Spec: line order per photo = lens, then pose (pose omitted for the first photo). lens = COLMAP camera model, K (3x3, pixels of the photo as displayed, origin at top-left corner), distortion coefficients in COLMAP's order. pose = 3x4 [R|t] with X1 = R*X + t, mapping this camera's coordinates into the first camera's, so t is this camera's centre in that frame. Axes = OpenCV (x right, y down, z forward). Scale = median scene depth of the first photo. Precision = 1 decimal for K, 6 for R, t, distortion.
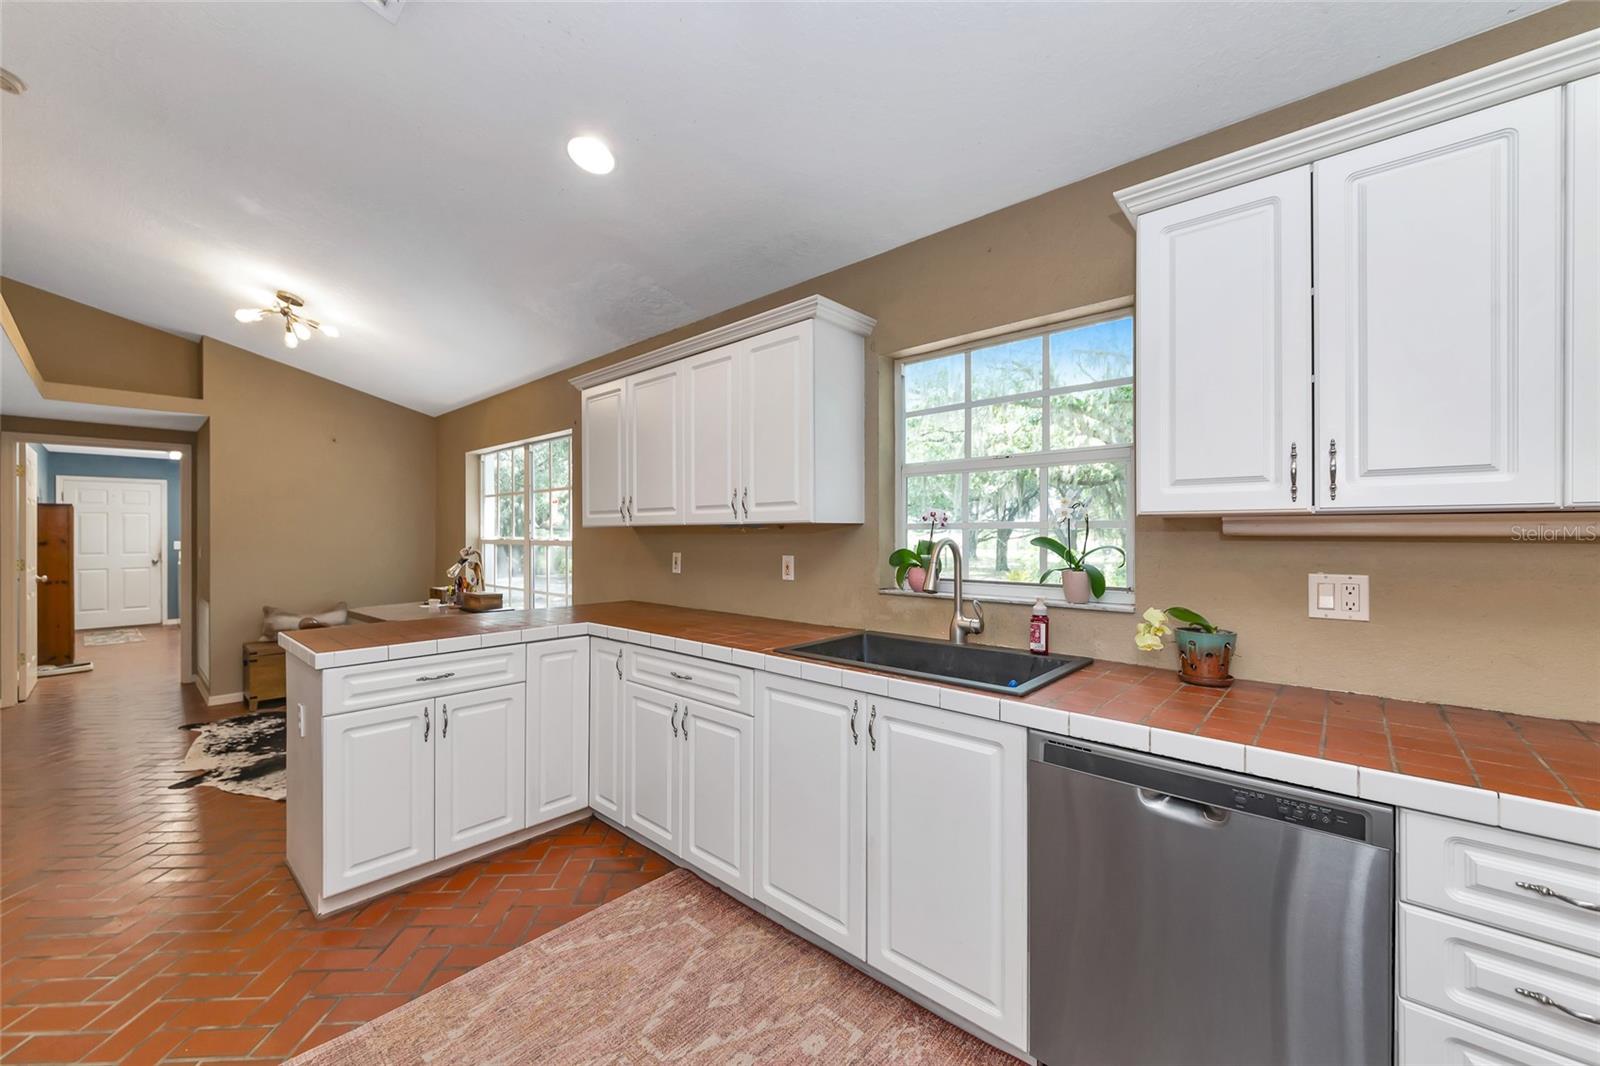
lens RADIAL K [[617.1, 0, 793.0], [0, 617.1, 536.0], [0, 0, 1]] dist [-0.002051, -0.000003]
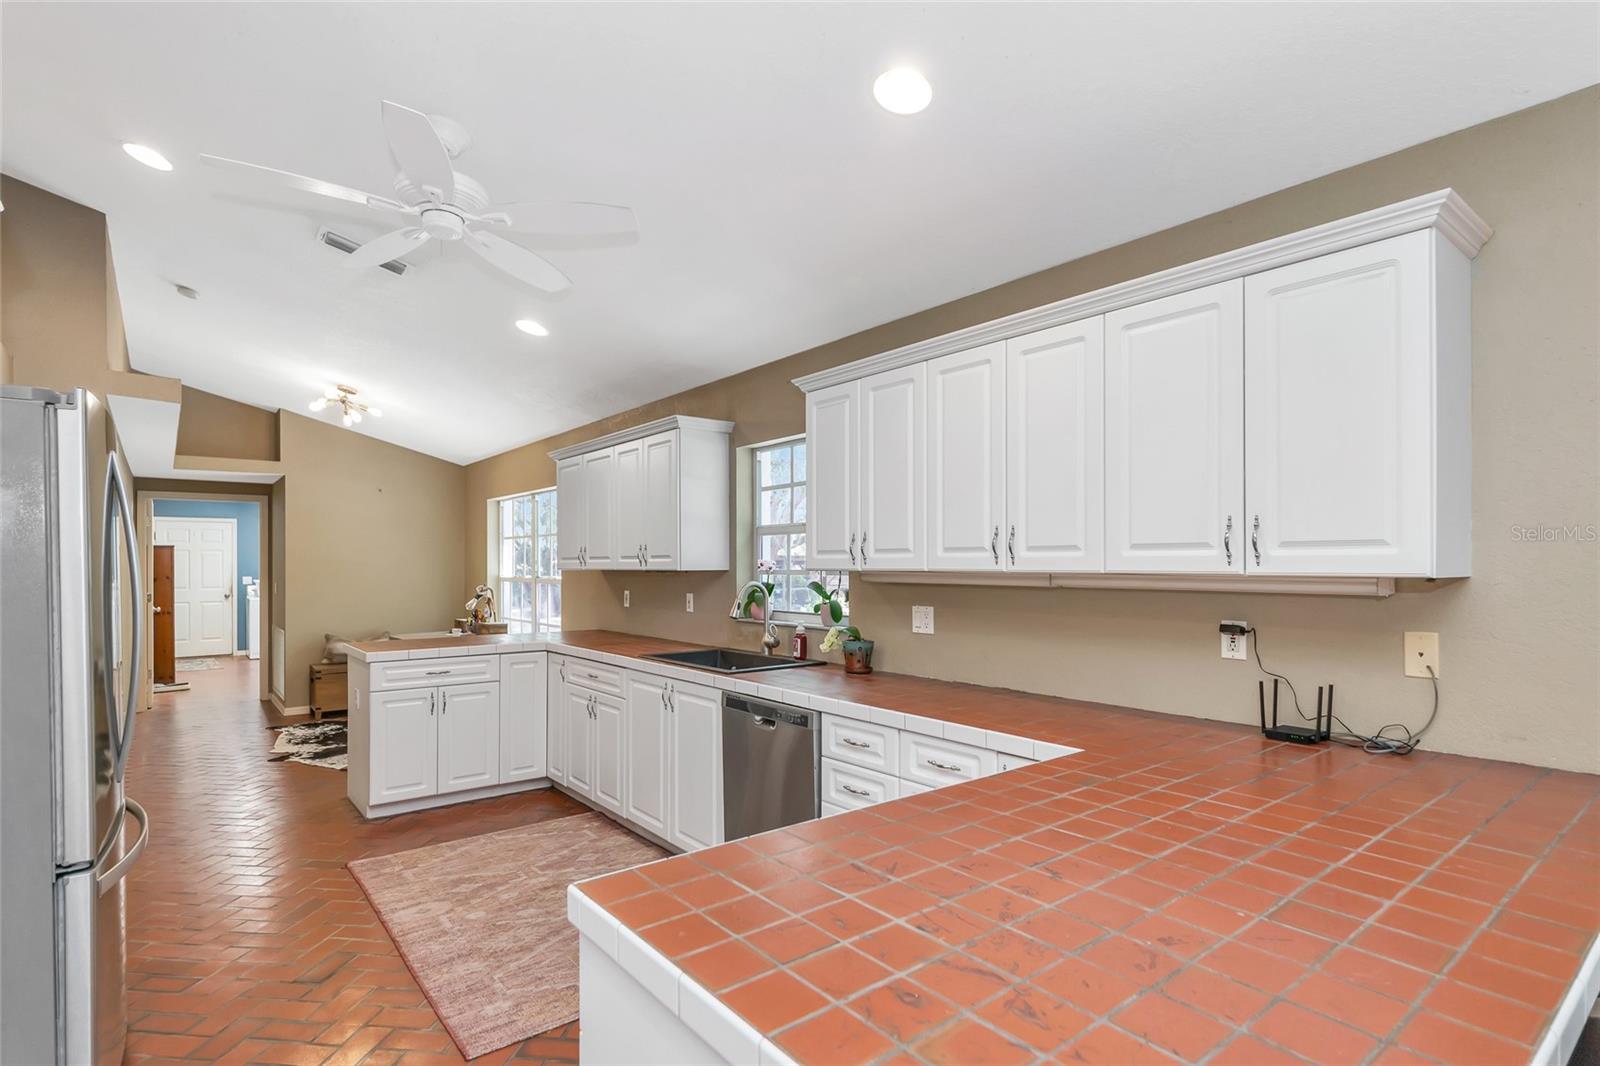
lens RADIAL K [[789.4, 0, 806.3], [0, 789.4, 566.6], [0, 0, 1]] dist [0.001757, -0.000104]
pose [[0.988894, -0.000357, -0.148622, 0.431304], [0.000263, 1.000000, -0.000651, -0.021298], [0.148623, 0.000604, 0.988894, -0.558909]]
